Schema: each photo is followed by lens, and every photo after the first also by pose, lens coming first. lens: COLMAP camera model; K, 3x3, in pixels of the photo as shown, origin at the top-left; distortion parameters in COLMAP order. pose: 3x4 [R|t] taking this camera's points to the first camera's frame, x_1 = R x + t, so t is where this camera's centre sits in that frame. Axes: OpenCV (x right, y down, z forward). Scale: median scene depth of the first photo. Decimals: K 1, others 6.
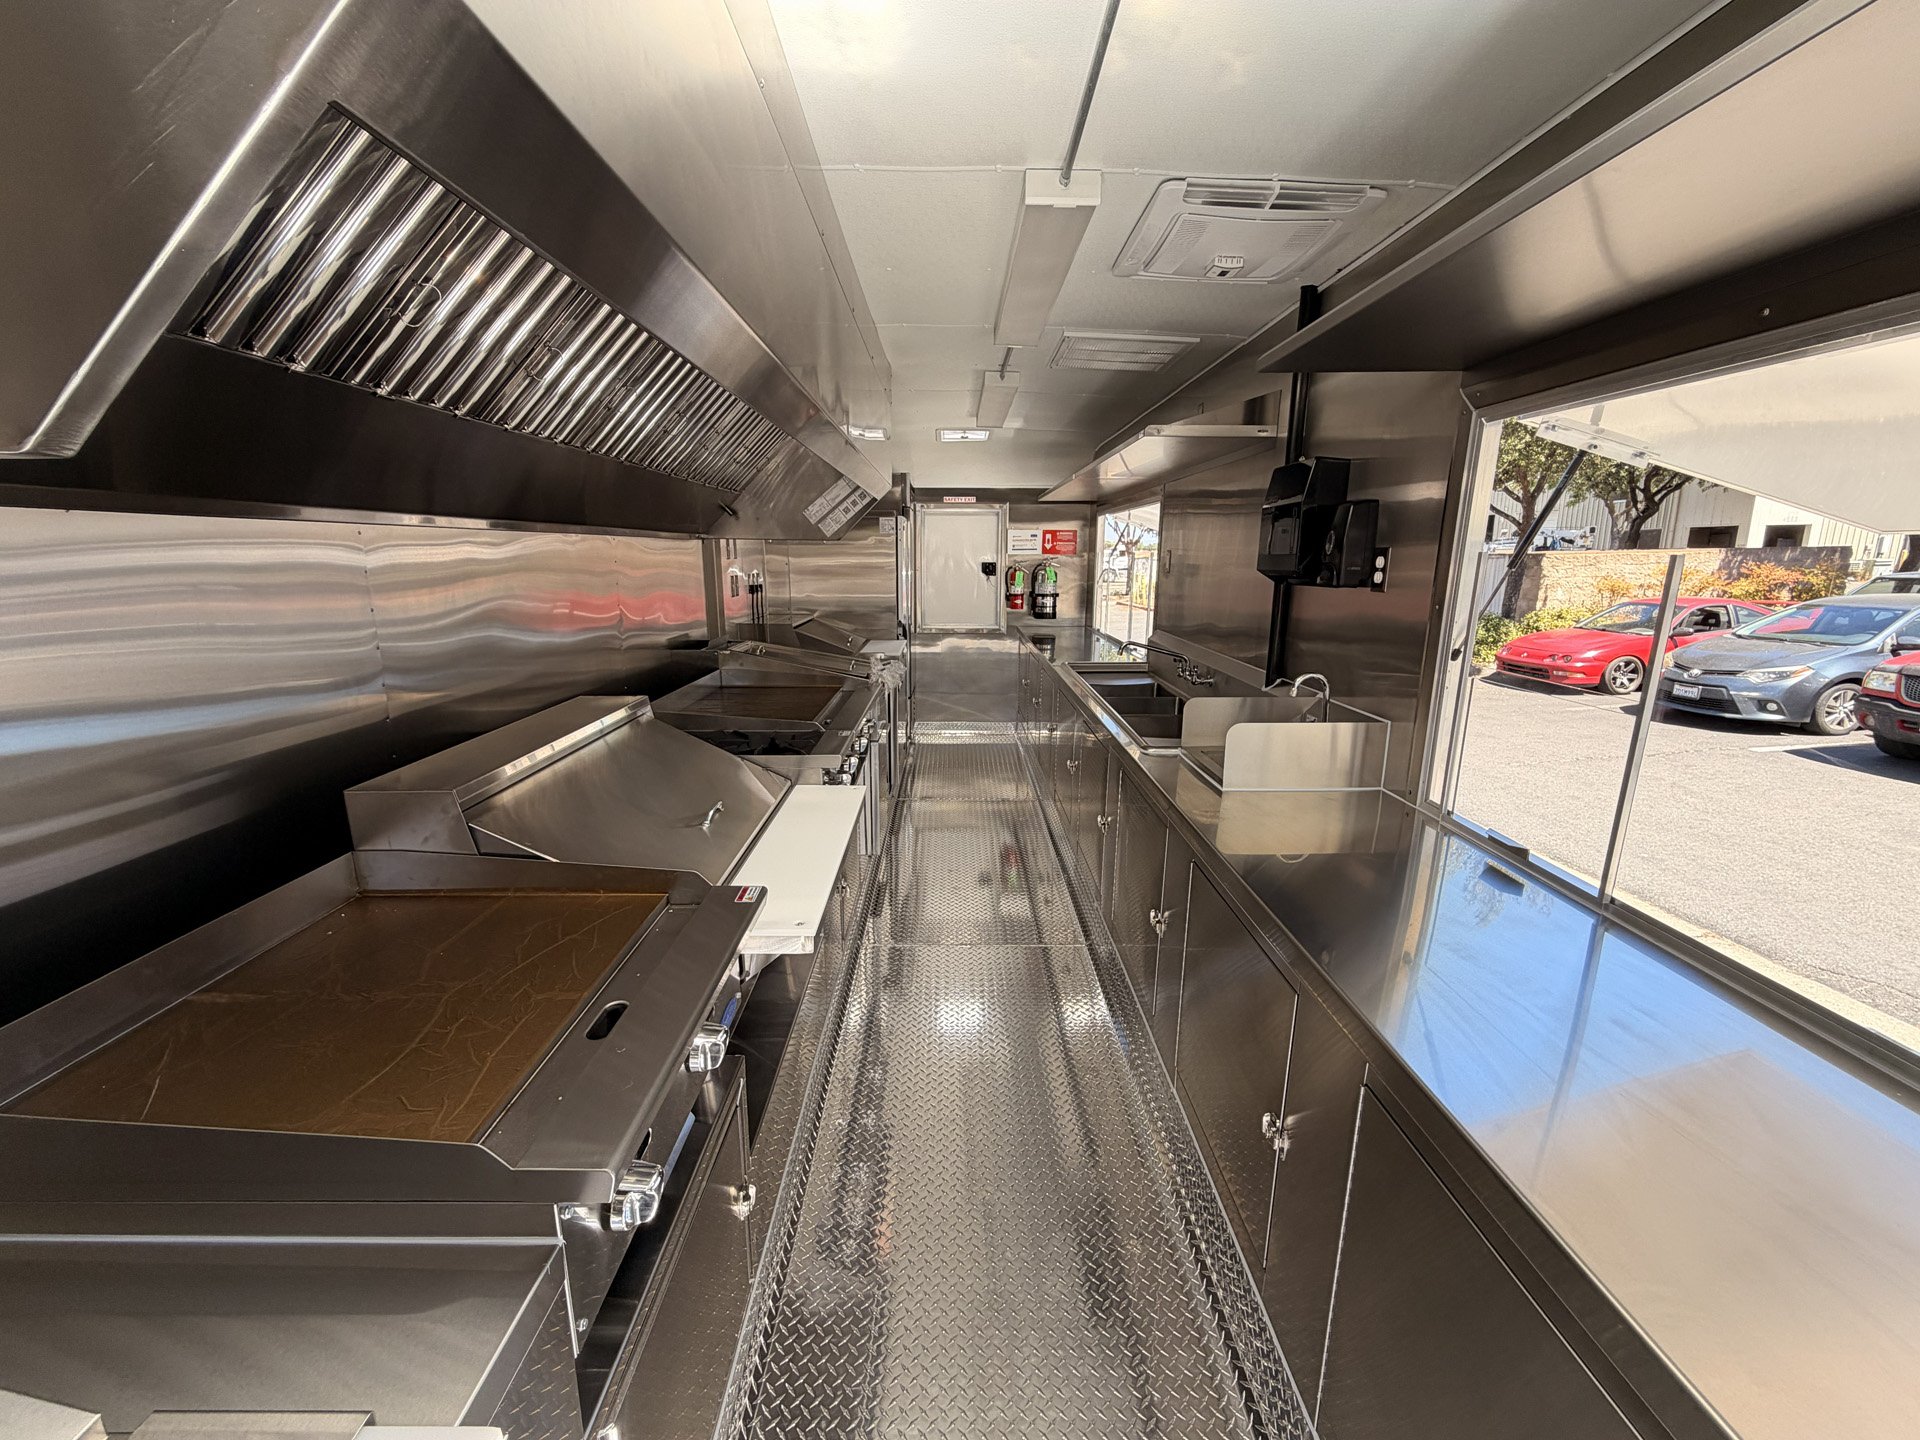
lens RADIAL K [[763.2, 0, 955.2], [0, 763.2, 720.7], [0, 0, 1]] dist [-0.000663, 0.000063]
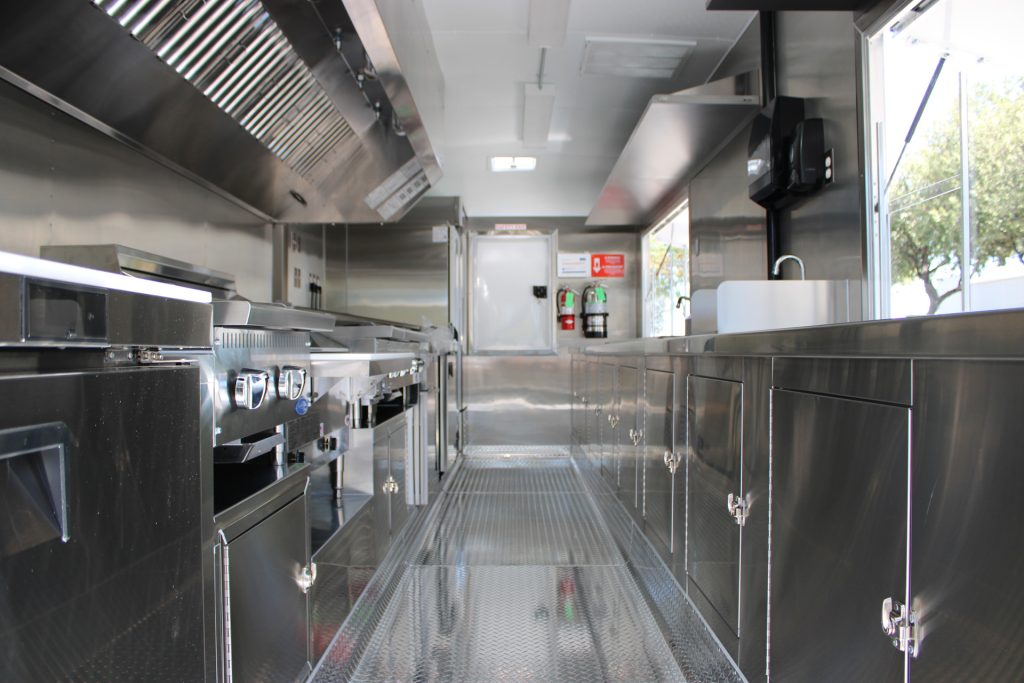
lens RADIAL K [[836.5, 0, 517.2], [0, 836.5, 335.1], [0, 0, 1]] dist [-0.163387, 0.134364]
pose [[0.999961, -0.008788, 0.000388, 0.015262], [0.008639, 0.972865, -0.231213, 0.138974], [0.001655, 0.231207, 0.972903, -0.089110]]
